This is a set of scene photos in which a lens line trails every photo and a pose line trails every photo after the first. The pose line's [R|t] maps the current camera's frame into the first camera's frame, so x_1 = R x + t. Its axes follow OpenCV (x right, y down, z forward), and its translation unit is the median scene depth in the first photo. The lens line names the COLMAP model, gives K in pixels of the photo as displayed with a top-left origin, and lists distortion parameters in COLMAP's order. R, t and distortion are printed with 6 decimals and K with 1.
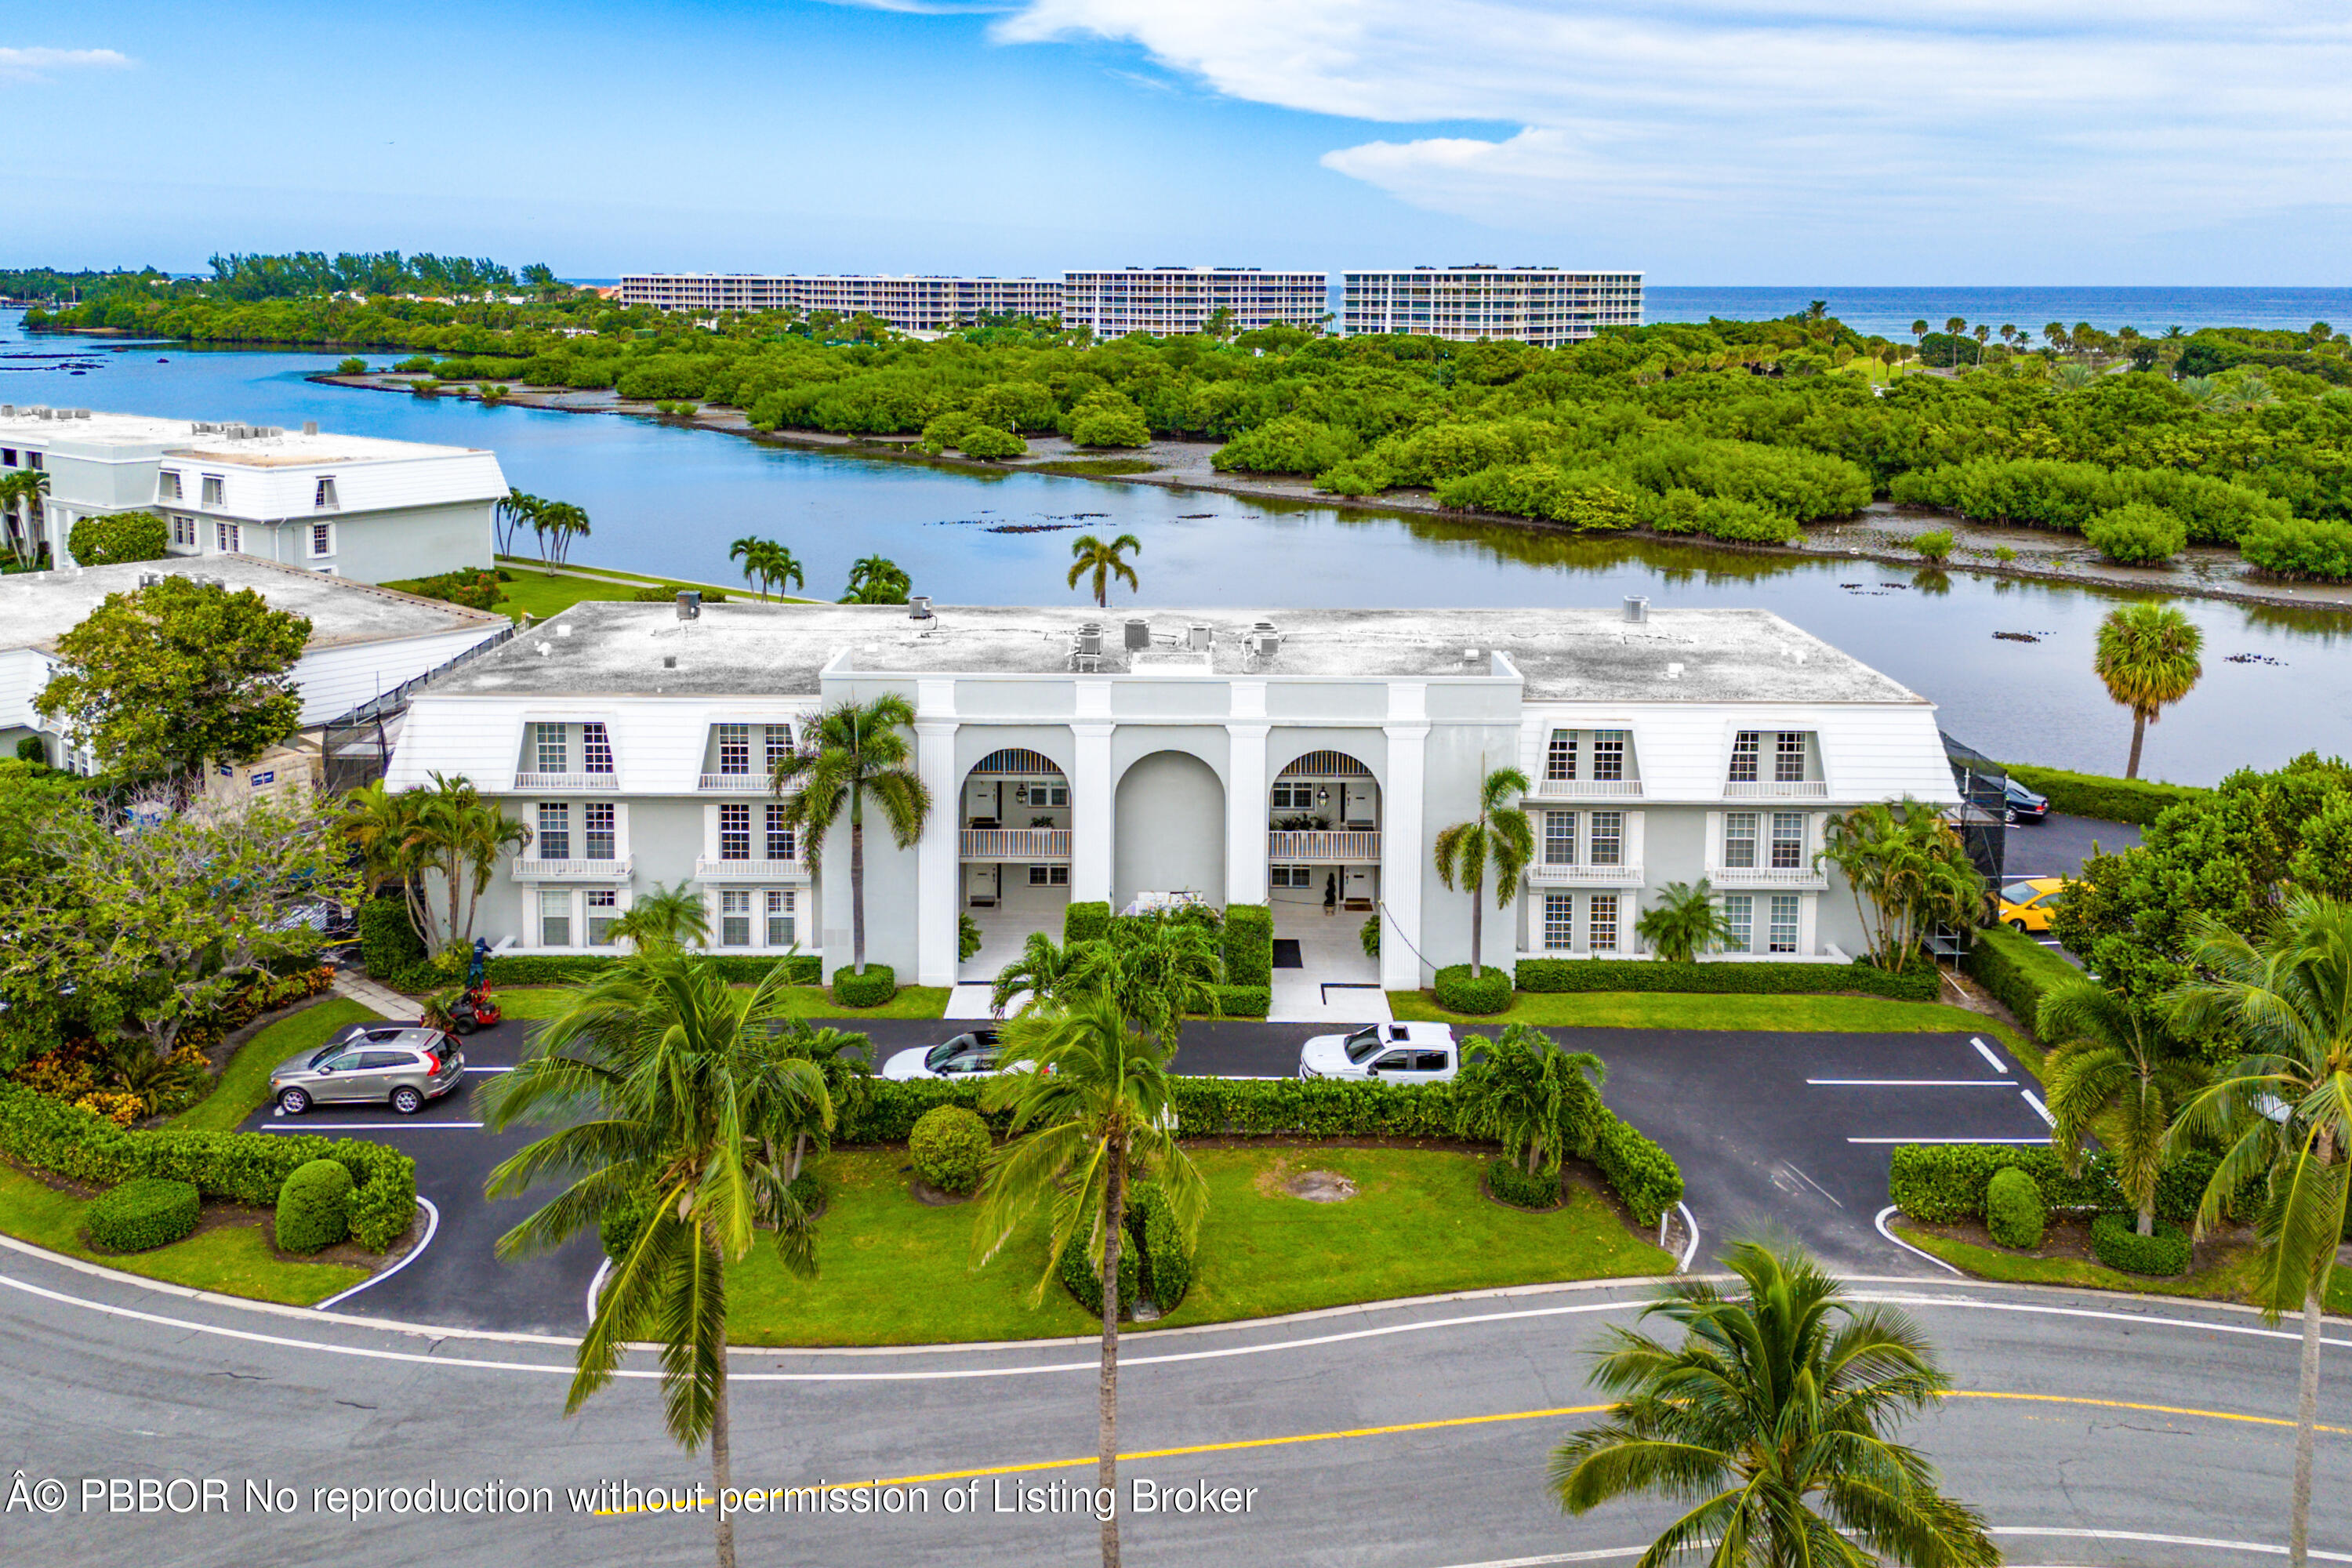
lens RADIAL K [[1855.1, 0, 1176.1], [0, 1855.1, 719.6], [0, 0, 1]] dist [0.048771, -0.050747]
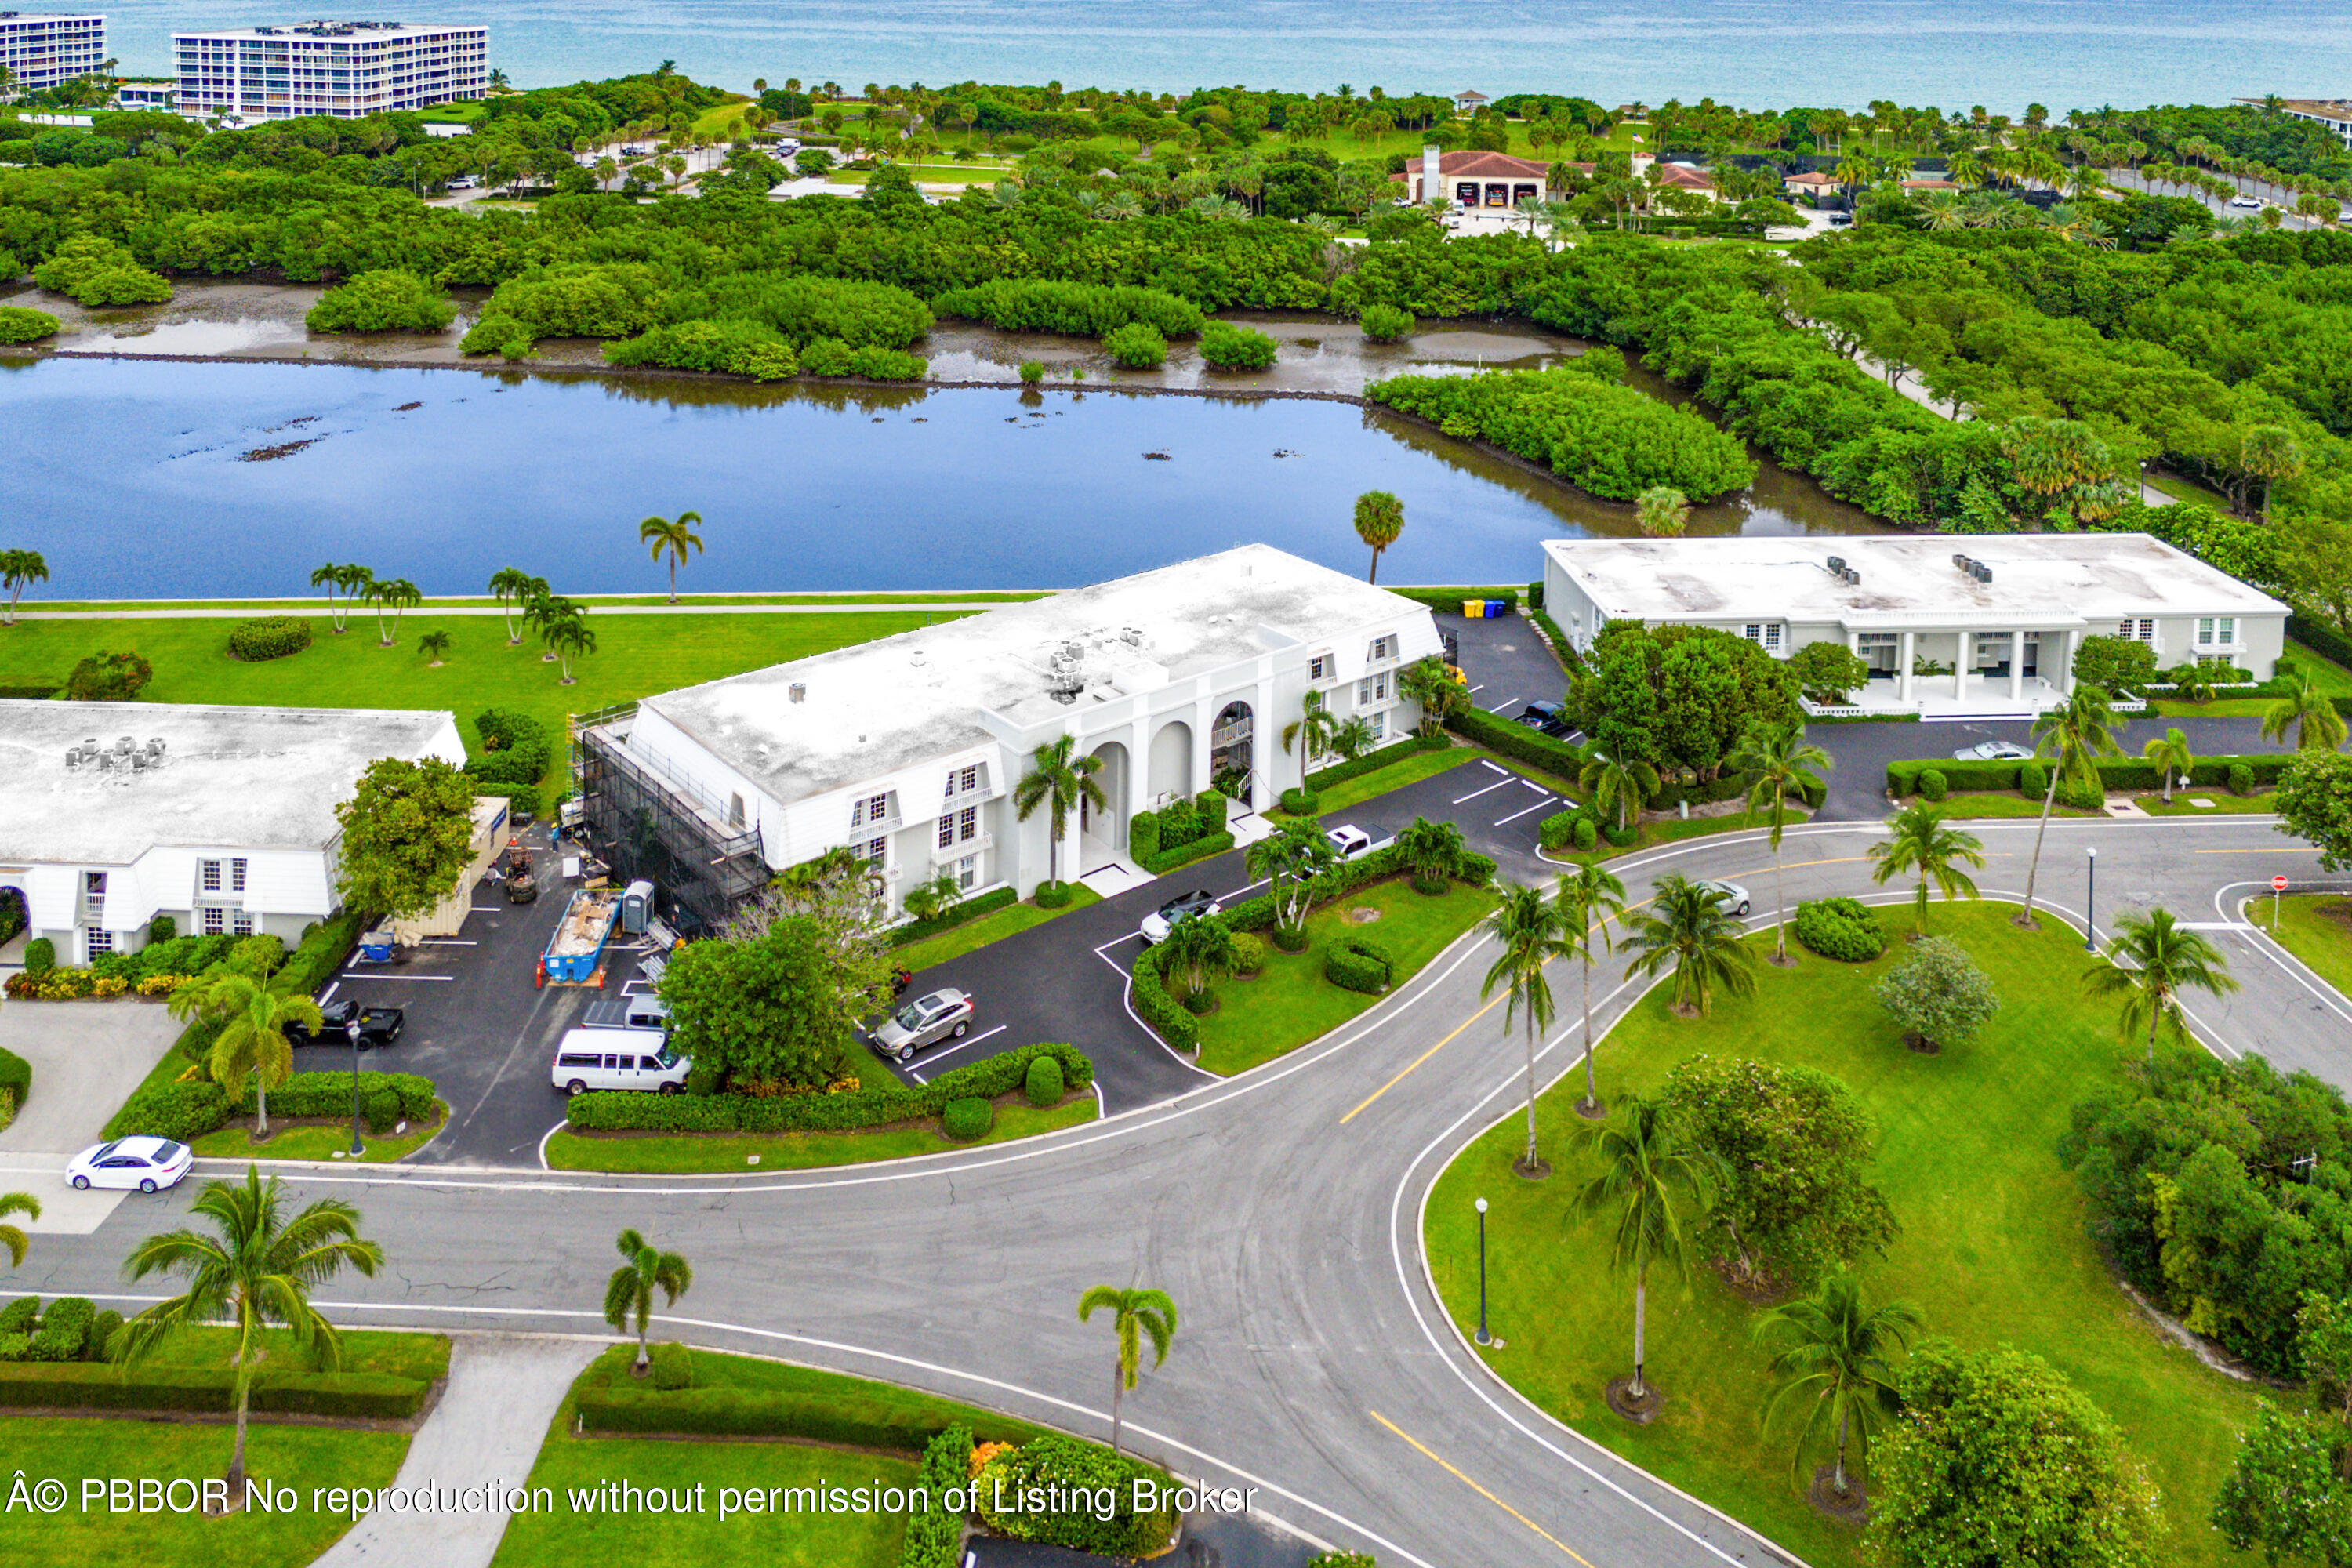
lens RADIAL K [[1855.1, 0, 1176.1], [0, 1855.1, 719.6], [0, 0, 1]] dist [0.048771, -0.050747]
pose [[0.755054, -0.250087, 0.606094, -0.189616], [0.127759, 0.962798, 0.238112, -0.072350], [-0.643095, -0.102353, 0.758915, -0.068763]]
